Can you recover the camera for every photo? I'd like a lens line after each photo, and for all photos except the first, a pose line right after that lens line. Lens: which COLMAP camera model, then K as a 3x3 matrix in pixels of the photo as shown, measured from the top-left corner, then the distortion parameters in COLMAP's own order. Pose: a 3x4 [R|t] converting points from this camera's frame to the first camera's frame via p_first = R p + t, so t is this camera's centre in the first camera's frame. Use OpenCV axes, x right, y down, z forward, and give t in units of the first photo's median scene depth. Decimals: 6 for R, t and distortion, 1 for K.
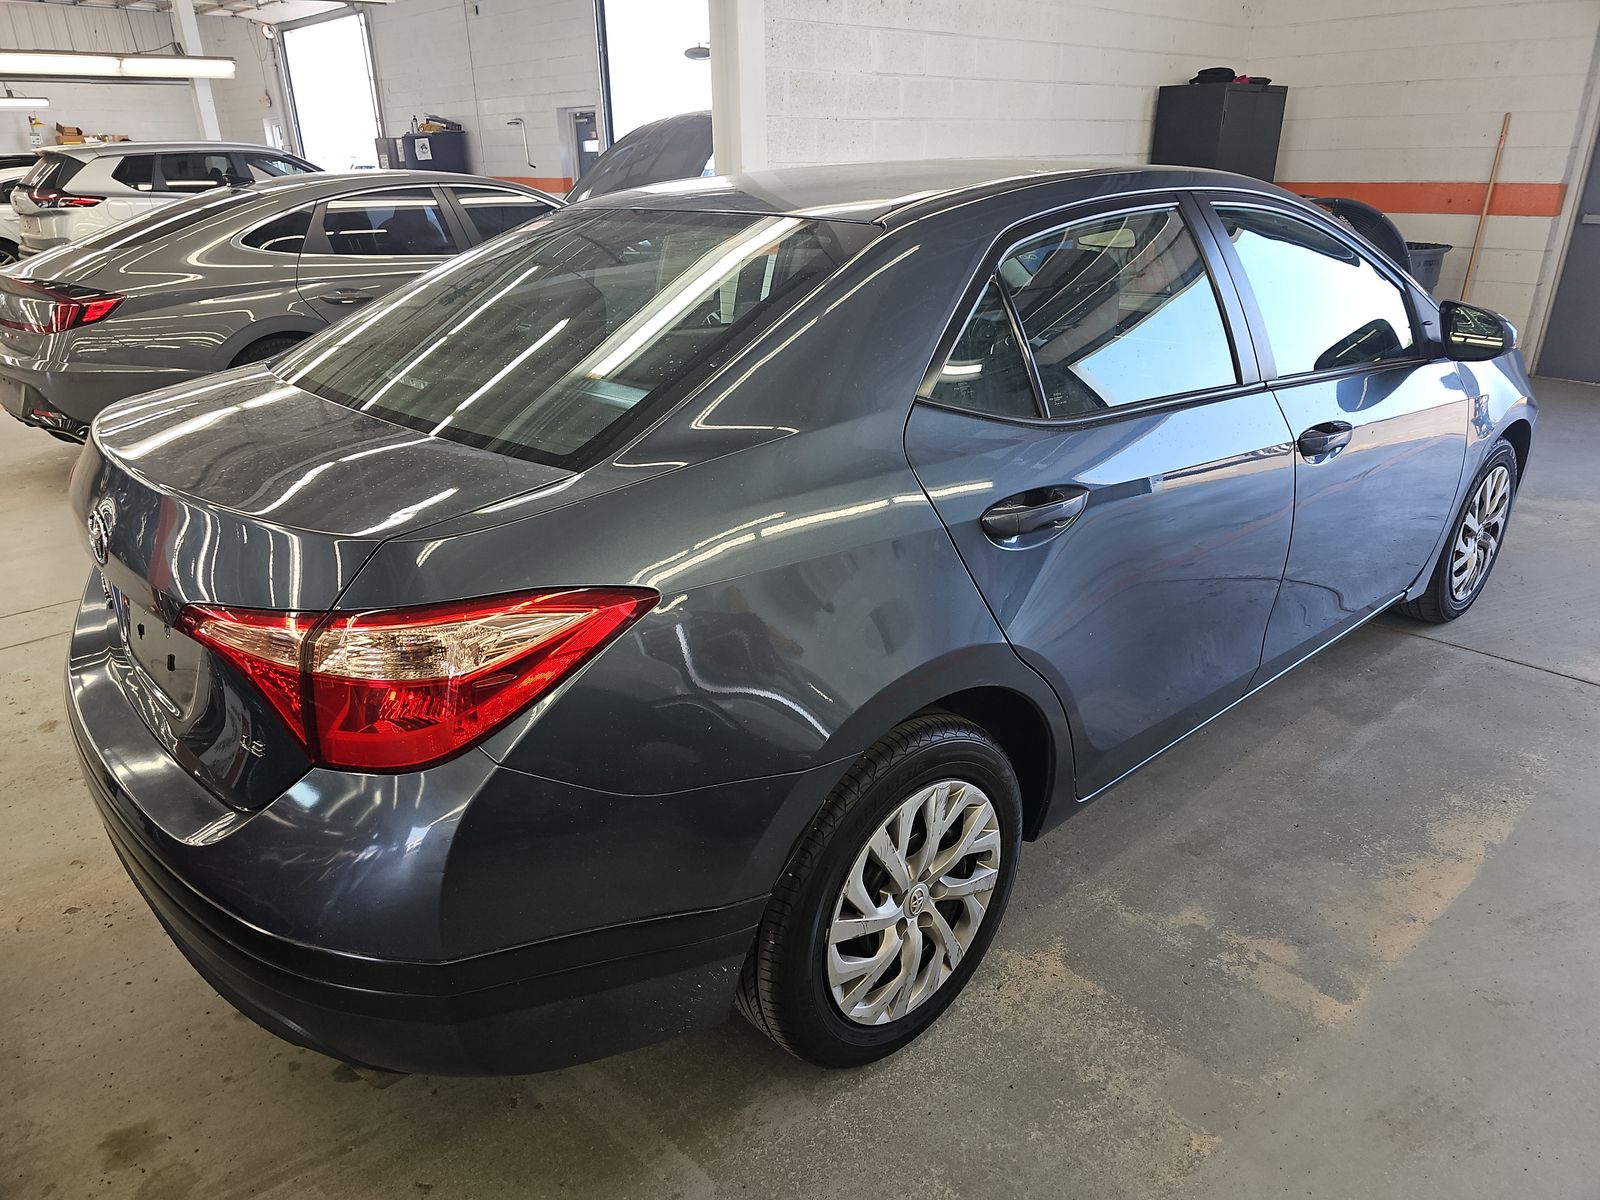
lens RADIAL K [[1036.5, 0, 800.0], [0, 1036.5, 600.0], [0, 0, 1]] dist [-0.002545, -0.001167]
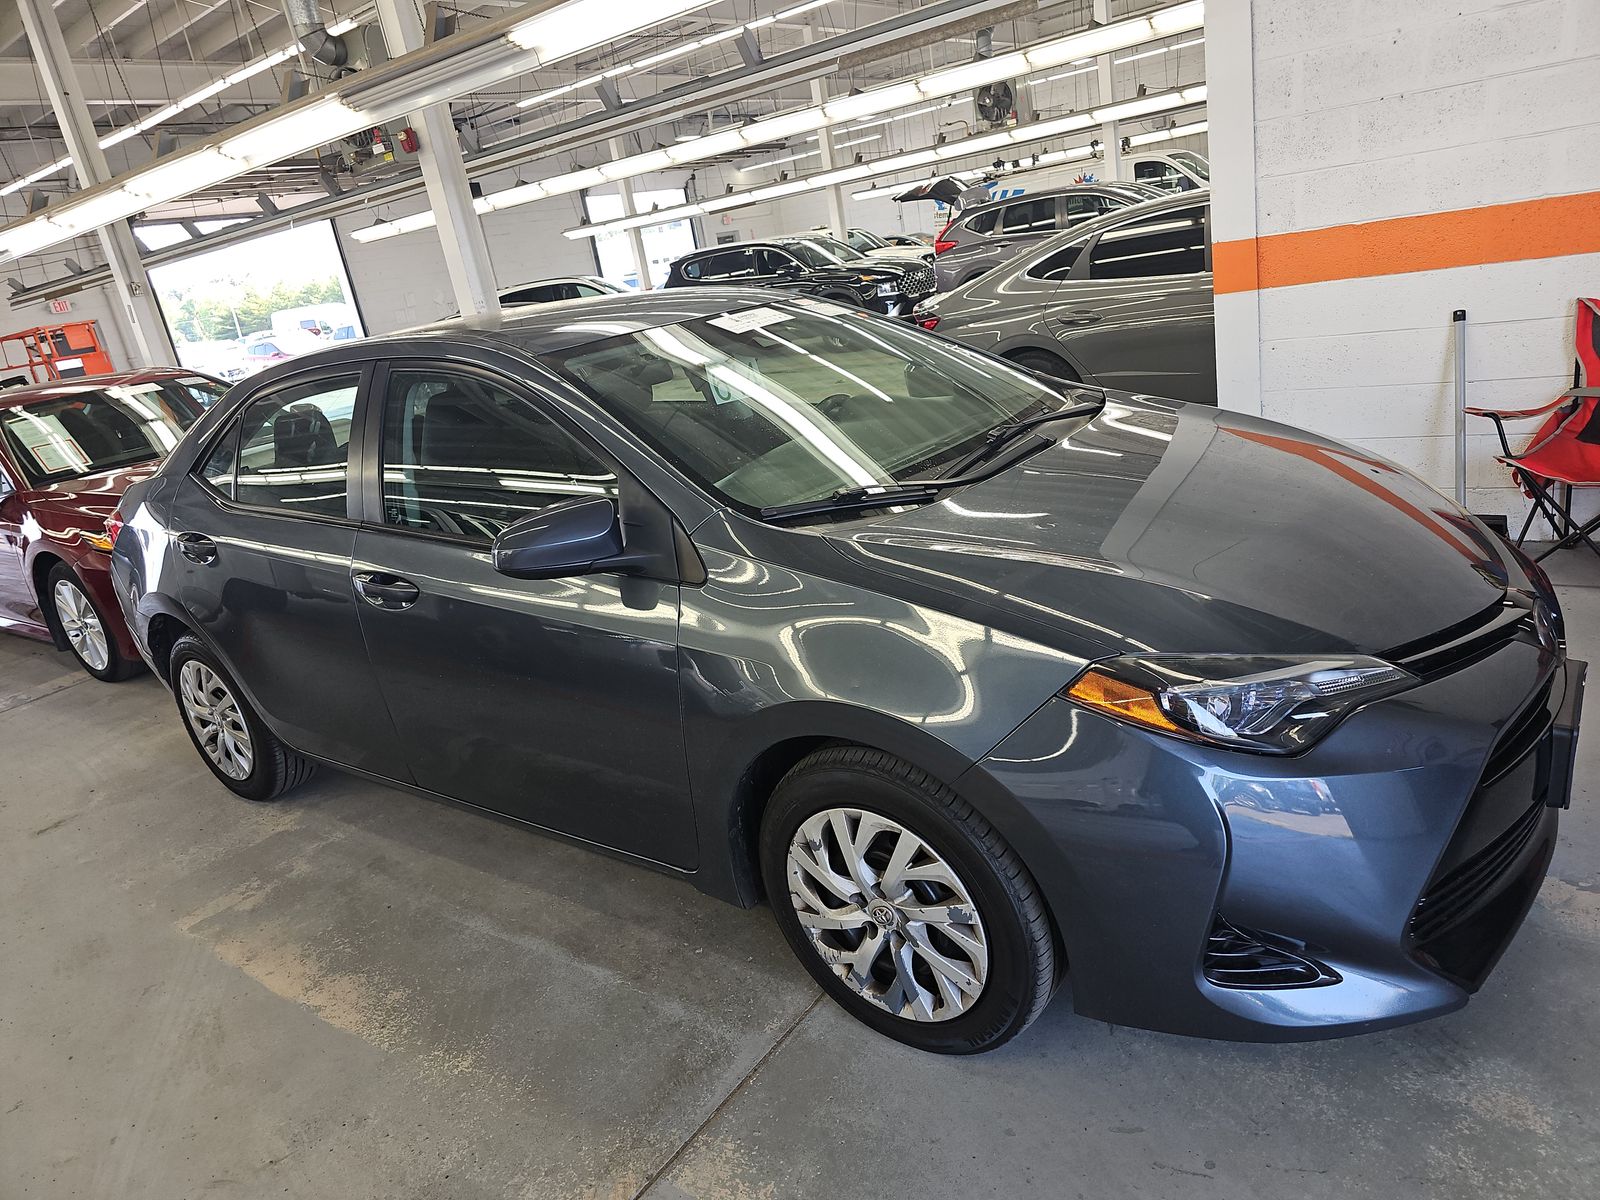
lens RADIAL K [[1036.5, 0, 800.0], [0, 1036.5, 600.0], [0, 0, 1]] dist [-0.002545, -0.001167]
pose [[0.217620, 0.287887, -0.932611, 0.936976], [-0.234862, 0.942881, 0.236253, -0.286382], [0.947355, 0.167622, 0.272803, 0.647626]]
